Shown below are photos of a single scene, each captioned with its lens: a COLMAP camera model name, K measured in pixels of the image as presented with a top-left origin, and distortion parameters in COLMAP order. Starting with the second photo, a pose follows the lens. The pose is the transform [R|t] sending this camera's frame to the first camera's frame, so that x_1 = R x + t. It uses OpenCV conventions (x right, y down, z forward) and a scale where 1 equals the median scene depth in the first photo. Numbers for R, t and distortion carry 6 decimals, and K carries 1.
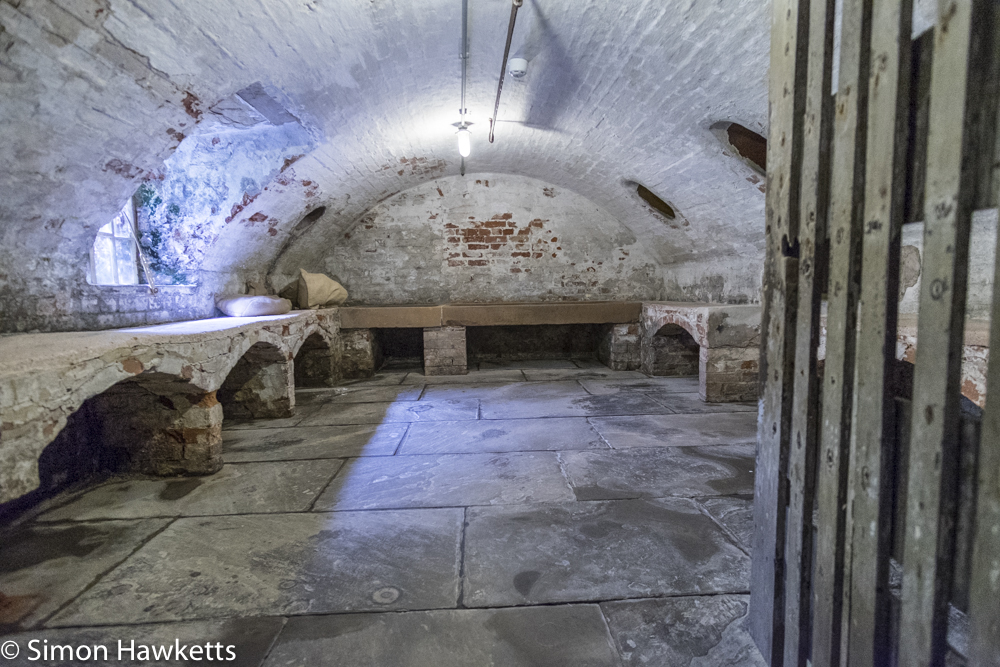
lens RADIAL K [[534.3, 0, 499.7], [0, 534.3, 333.6], [0, 0, 1]] dist [0.014179, -0.000147]
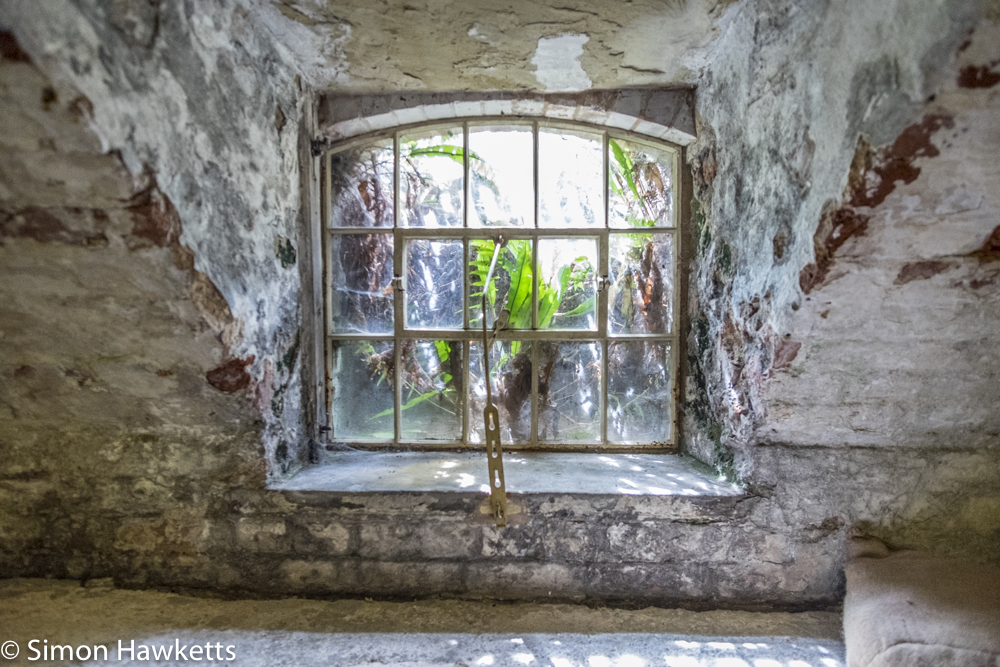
lens RADIAL K [[534.3, 0, 499.1], [0, 534.3, 332.7], [0, 0, 1]] dist [0.014179, -0.000147]
pose [[-0.071910, 0.055999, -0.995838, -0.341782], [-0.087017, 0.994264, 0.062194, -0.256066], [0.993608, 0.091127, -0.066624, 1.182995]]
